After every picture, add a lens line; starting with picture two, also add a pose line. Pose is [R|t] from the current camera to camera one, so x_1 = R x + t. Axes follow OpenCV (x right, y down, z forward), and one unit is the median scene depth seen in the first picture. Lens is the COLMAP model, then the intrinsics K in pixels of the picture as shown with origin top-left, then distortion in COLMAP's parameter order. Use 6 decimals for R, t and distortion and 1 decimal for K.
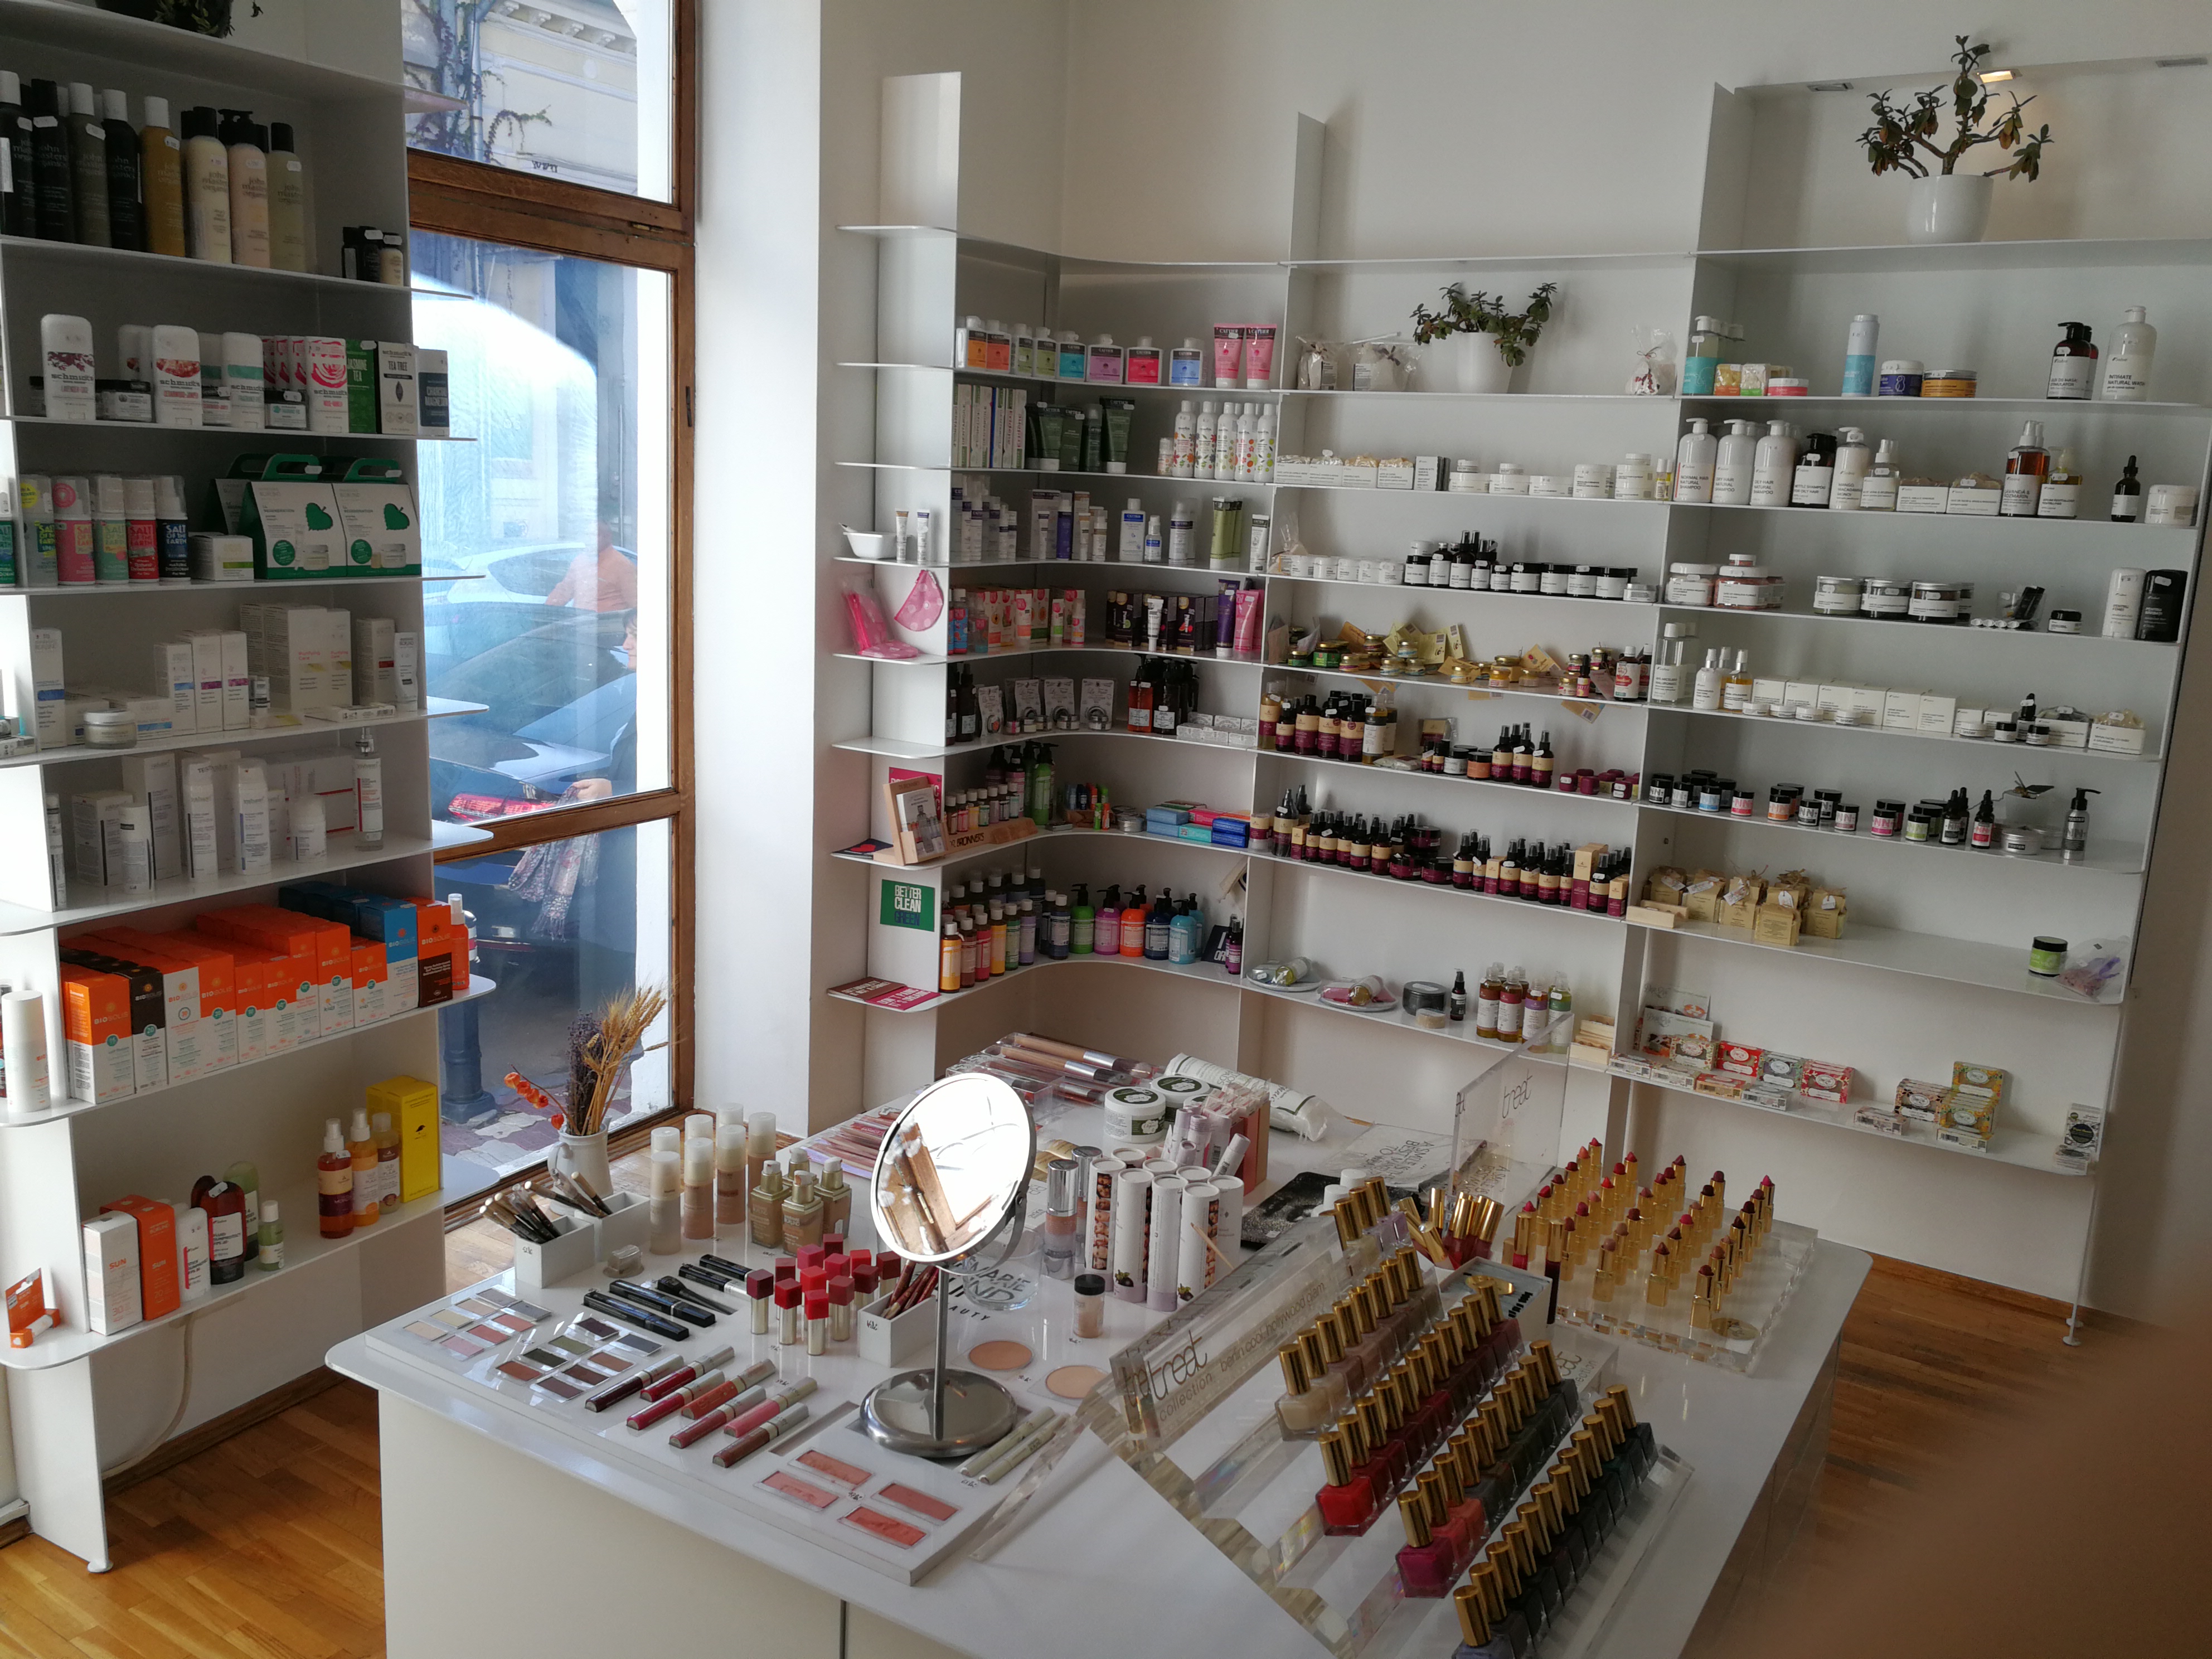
lens RADIAL K [[1805.9, 0, 1106.0], [0, 1805.9, 829.5], [0, 0, 1]] dist [0.052977, -0.075530]
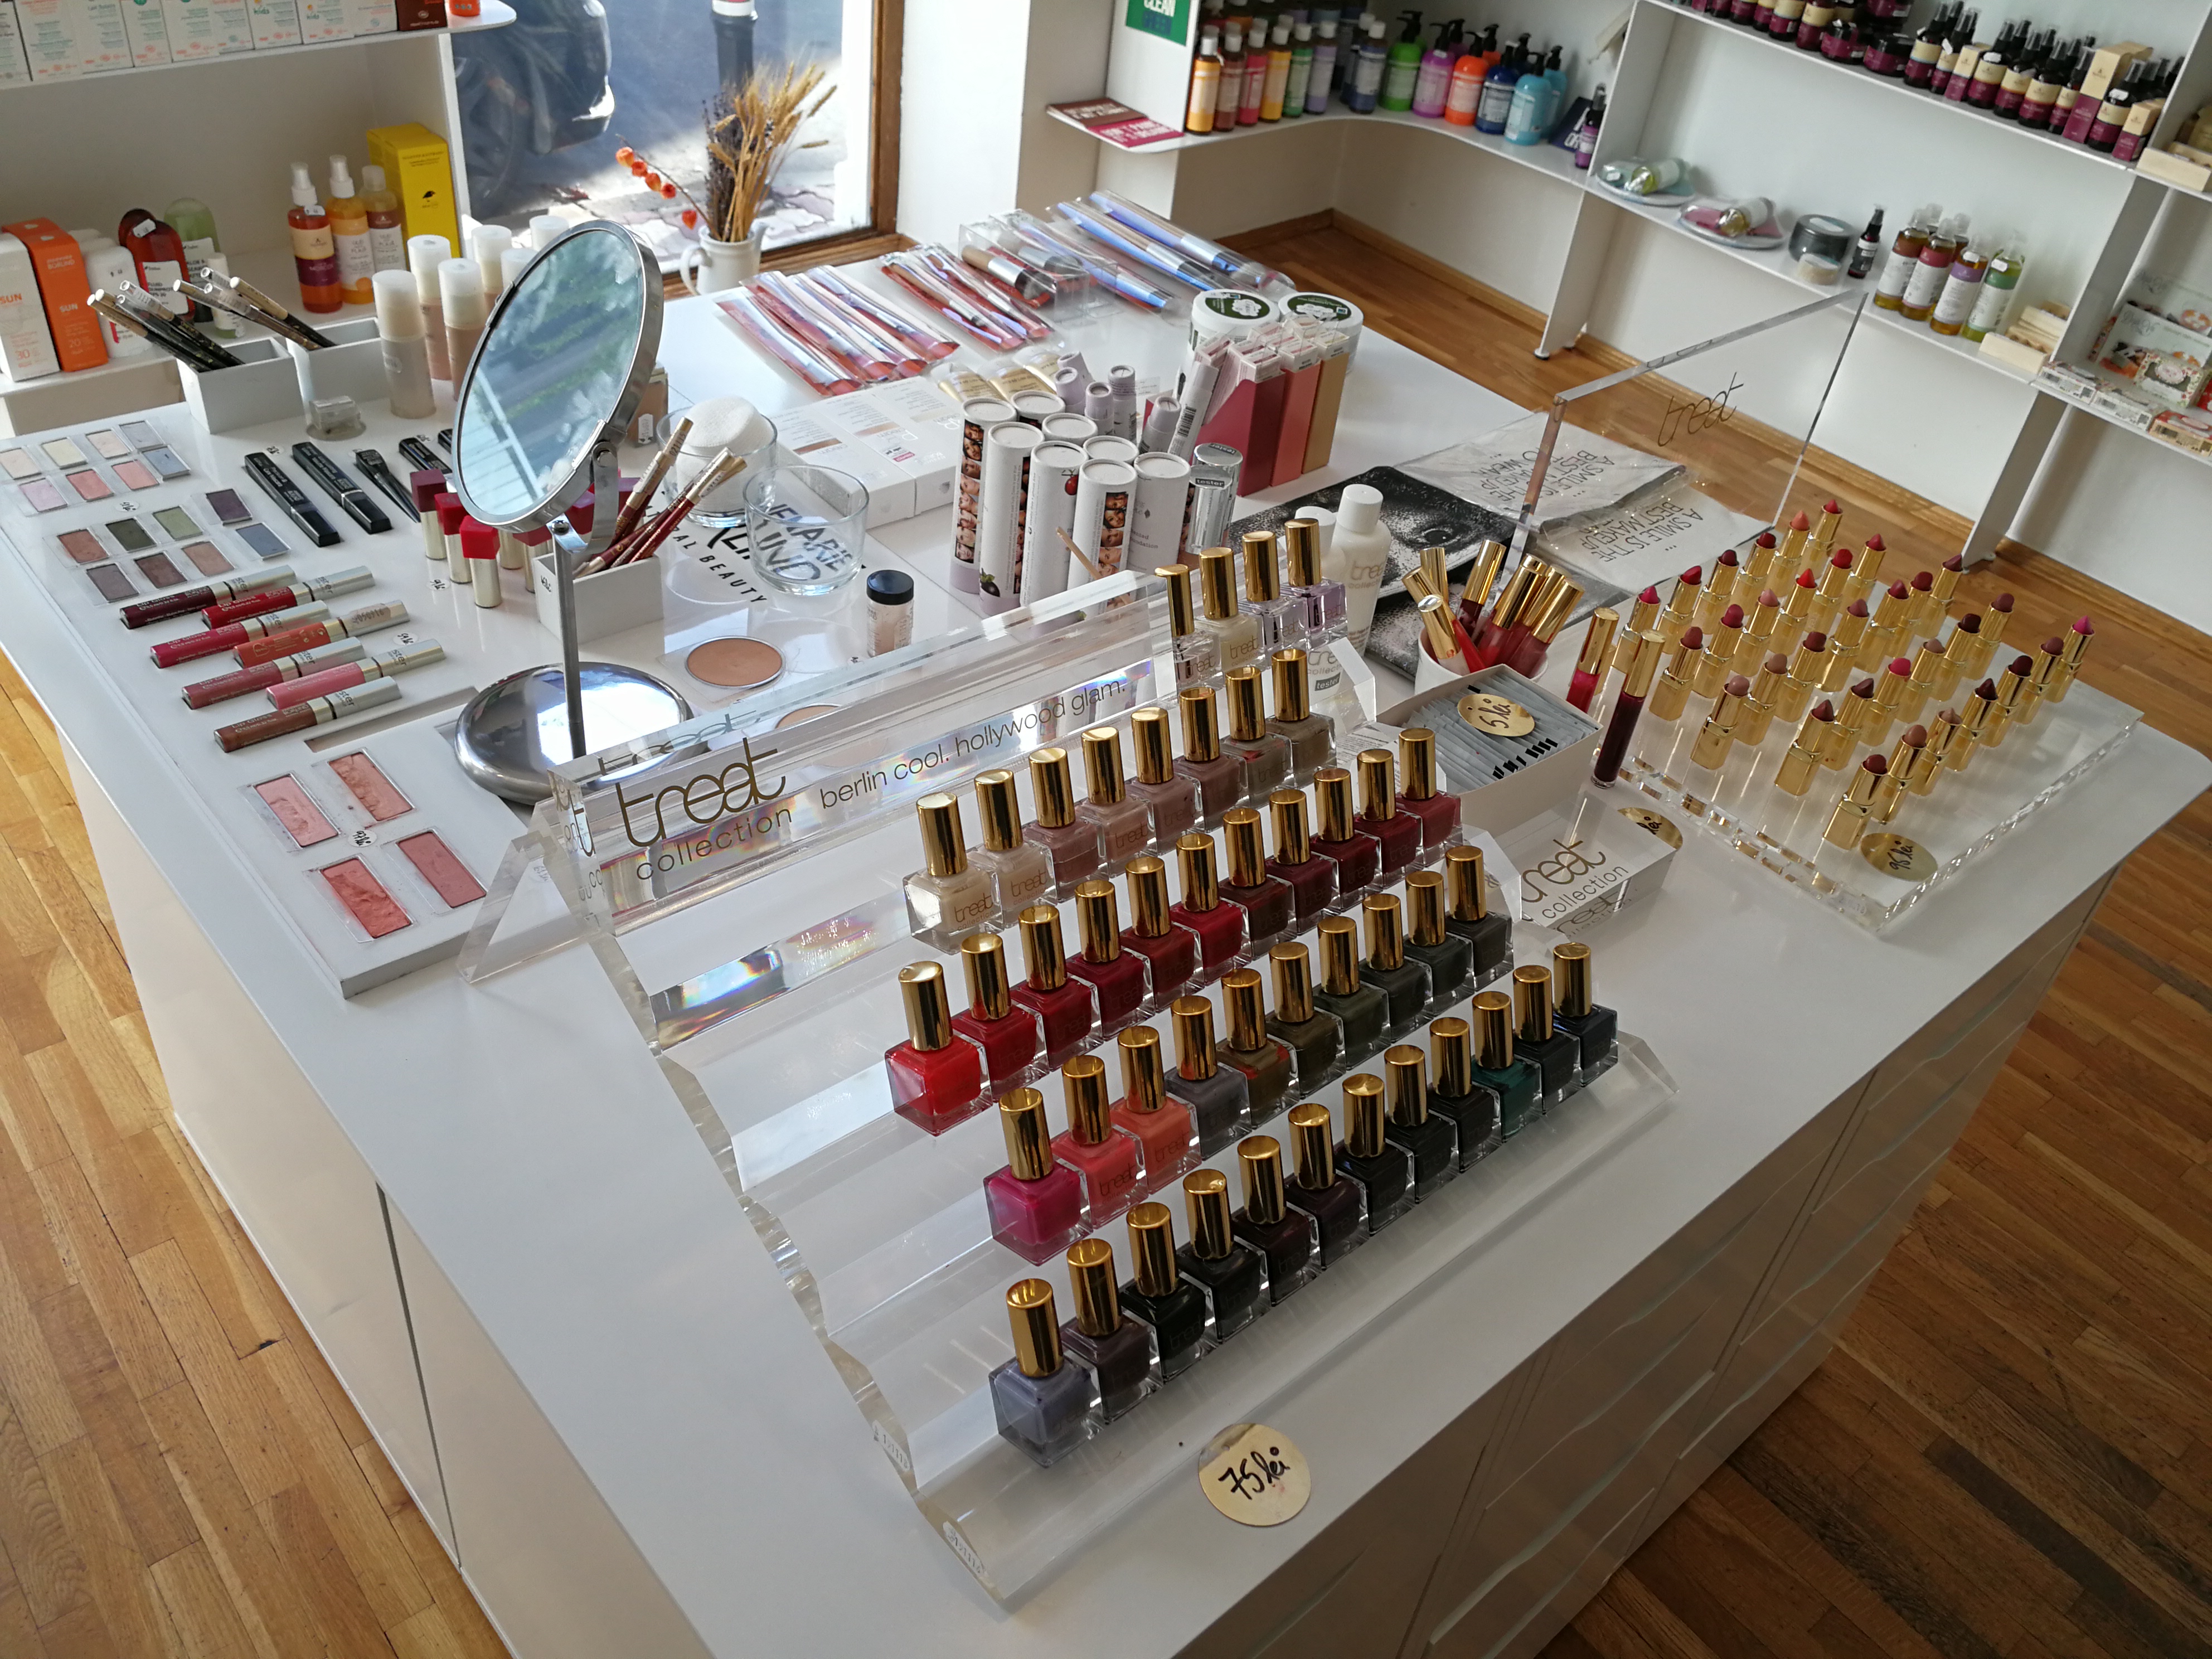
lens RADIAL K [[1805.9, 0, 1106.0], [0, 1805.9, 829.5], [0, 0, 1]] dist [0.052977, -0.075530]
pose [[0.956309, 0.225212, -0.186418, 0.087381], [-0.122206, 0.887196, 0.444914, 0.011441], [0.265590, -0.402694, 0.875957, 0.171818]]
